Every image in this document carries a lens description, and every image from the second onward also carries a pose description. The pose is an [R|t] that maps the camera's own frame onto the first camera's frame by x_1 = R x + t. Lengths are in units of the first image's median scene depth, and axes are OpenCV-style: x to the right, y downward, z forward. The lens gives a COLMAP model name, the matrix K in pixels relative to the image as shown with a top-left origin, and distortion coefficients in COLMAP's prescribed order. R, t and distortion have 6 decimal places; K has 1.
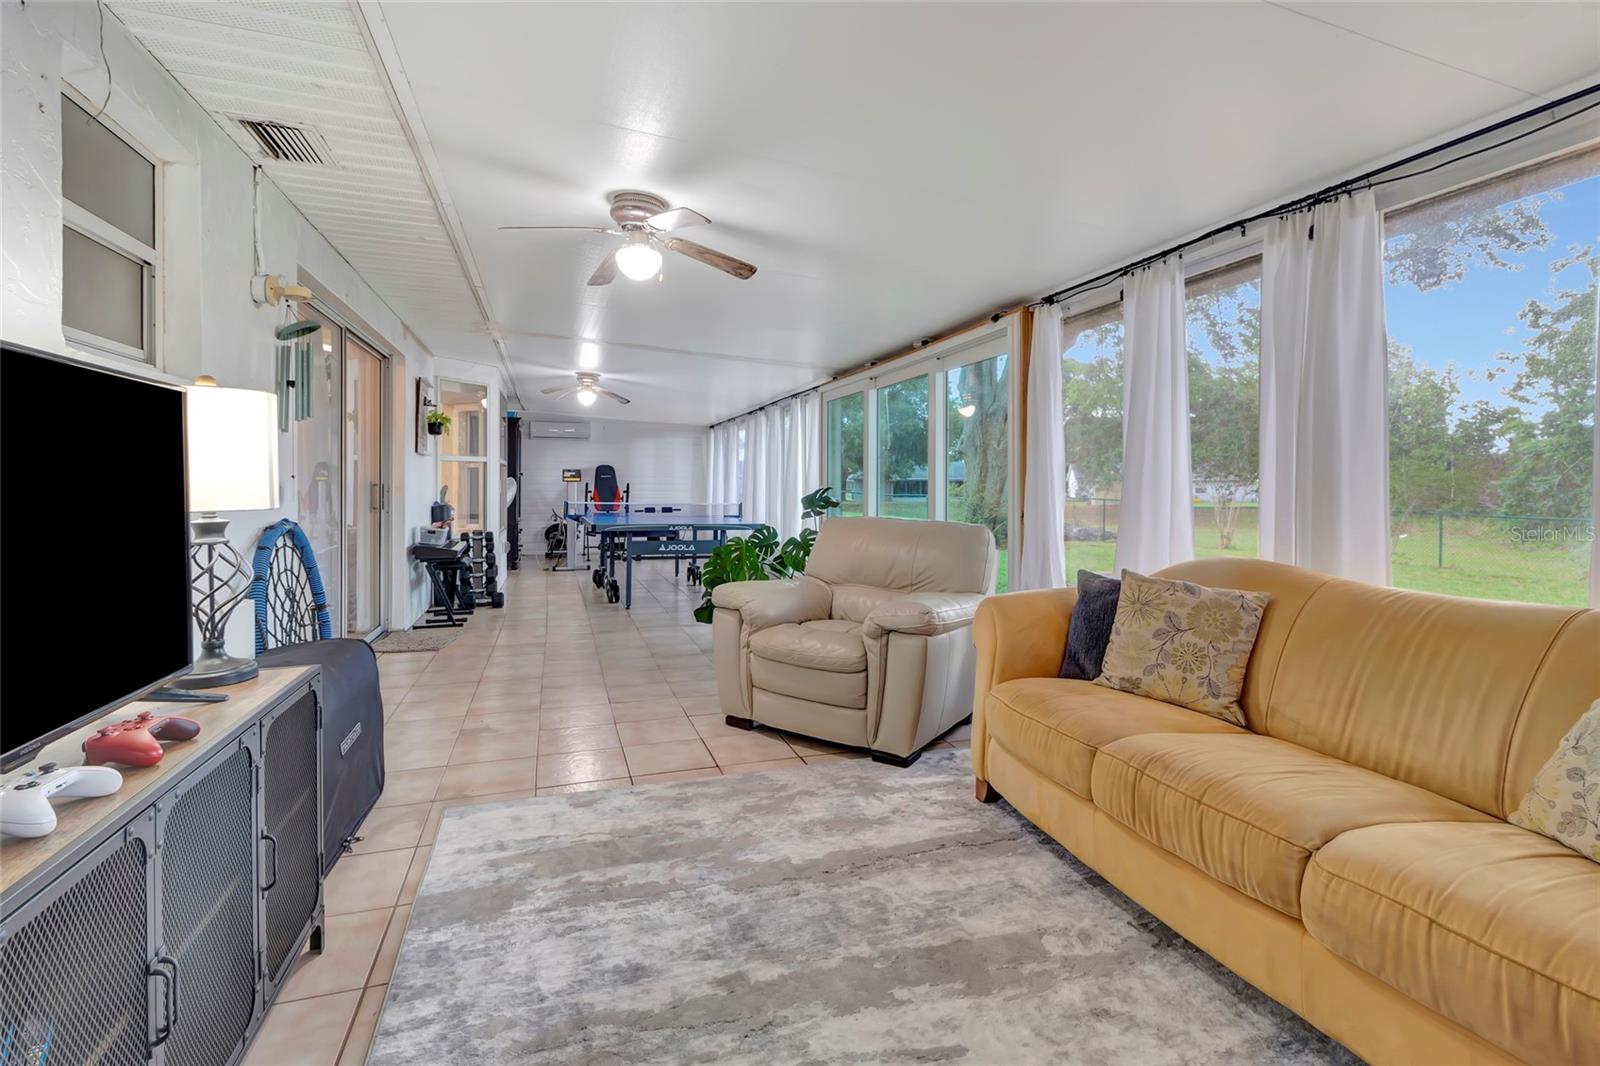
lens RADIAL K [[756.7, 0, 798.9], [0, 756.7, 471.2], [0, 0, 1]] dist [0.040973, 0.000462]
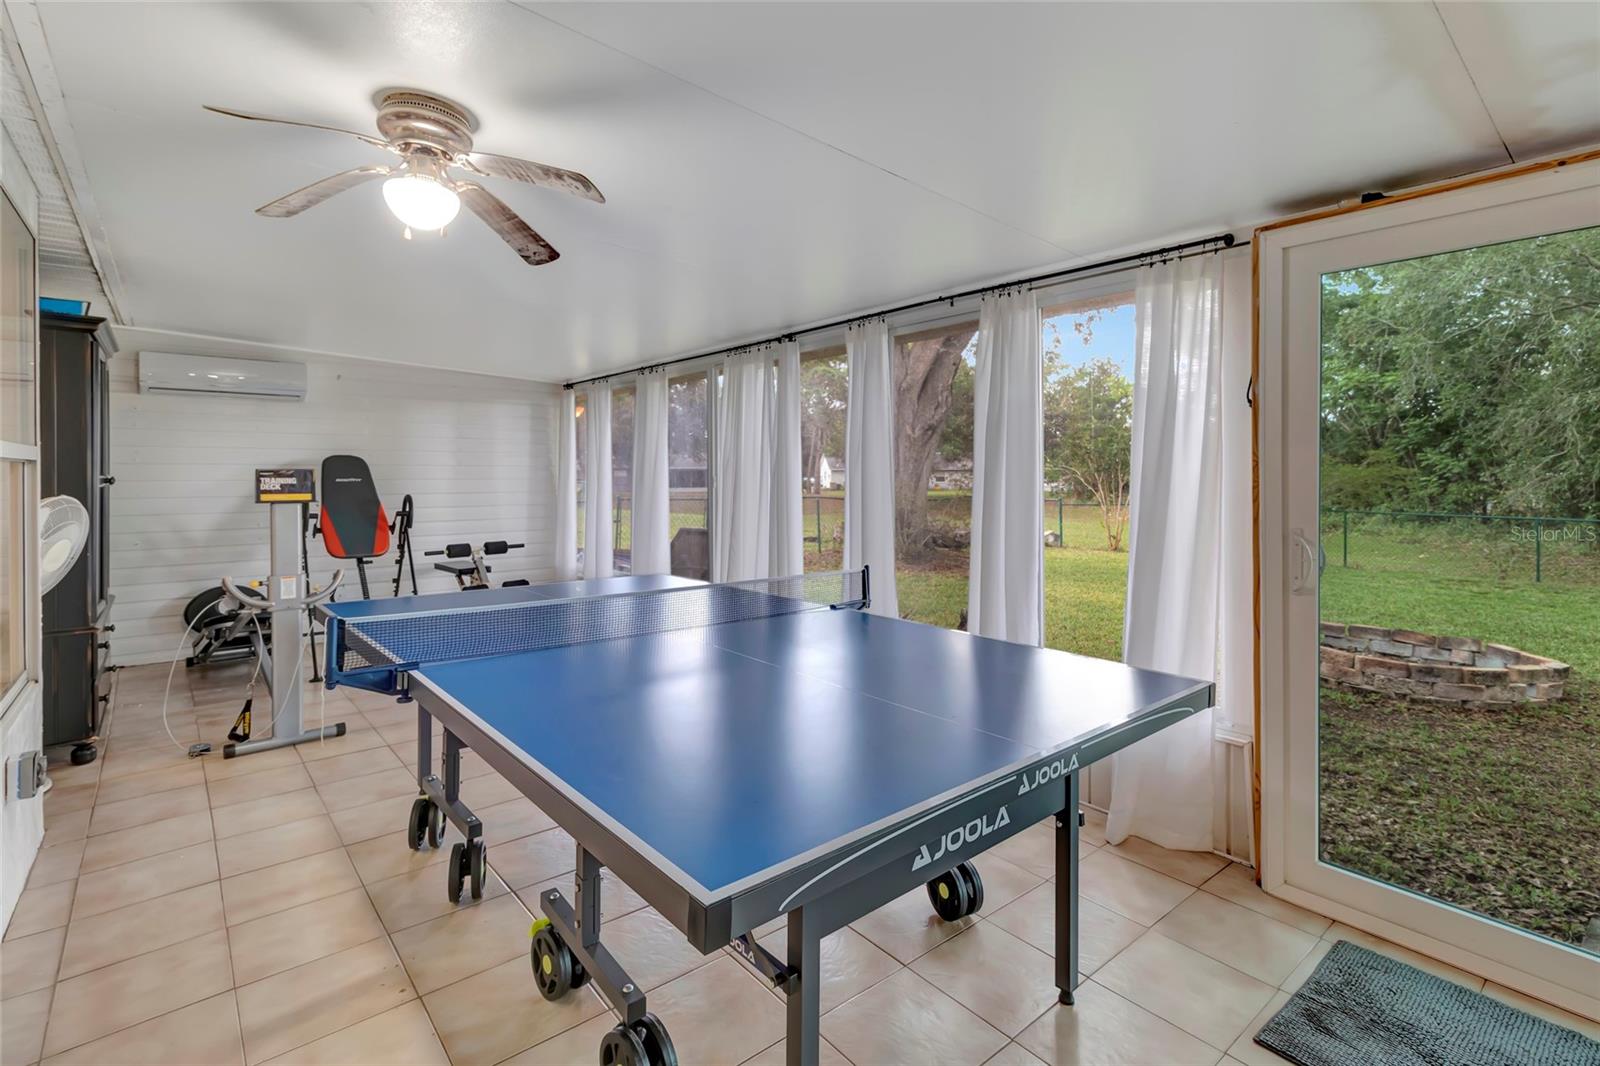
lens RADIAL K [[756.7, 0, 798.9], [0, 756.7, 471.2], [0, 0, 1]] dist [0.040973, 0.000462]
pose [[0.933962, -0.002562, 0.357364, -0.165229], [-0.002998, 0.999883, 0.015002, -0.006839], [-0.357361, -0.015083, 0.933845, 0.463679]]
